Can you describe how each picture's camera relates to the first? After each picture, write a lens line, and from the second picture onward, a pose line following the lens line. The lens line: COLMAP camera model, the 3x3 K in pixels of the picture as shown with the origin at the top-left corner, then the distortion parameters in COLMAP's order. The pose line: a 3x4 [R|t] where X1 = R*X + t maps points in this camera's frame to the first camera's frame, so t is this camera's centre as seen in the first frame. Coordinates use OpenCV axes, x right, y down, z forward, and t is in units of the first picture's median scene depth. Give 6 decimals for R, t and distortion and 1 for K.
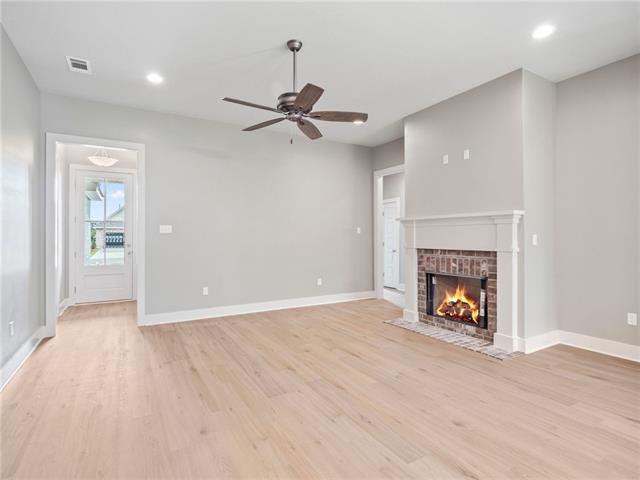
lens RADIAL K [[343.7, 0, 320.0], [0, 343.7, 240.0], [0, 0, 1]] dist [-0.001750, -0.001788]
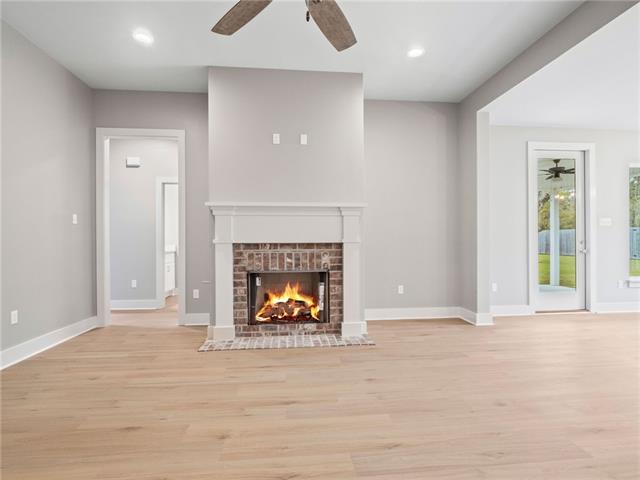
lens RADIAL K [[343.7, 0, 320.0], [0, 343.7, 240.0], [0, 0, 1]] dist [-0.001750, -0.001788]
pose [[0.404213, 0.003326, 0.914659, -0.398758], [0.010198, 0.999915, -0.008142, 0.028823], [-0.914608, 0.012619, 0.404145, 0.576976]]
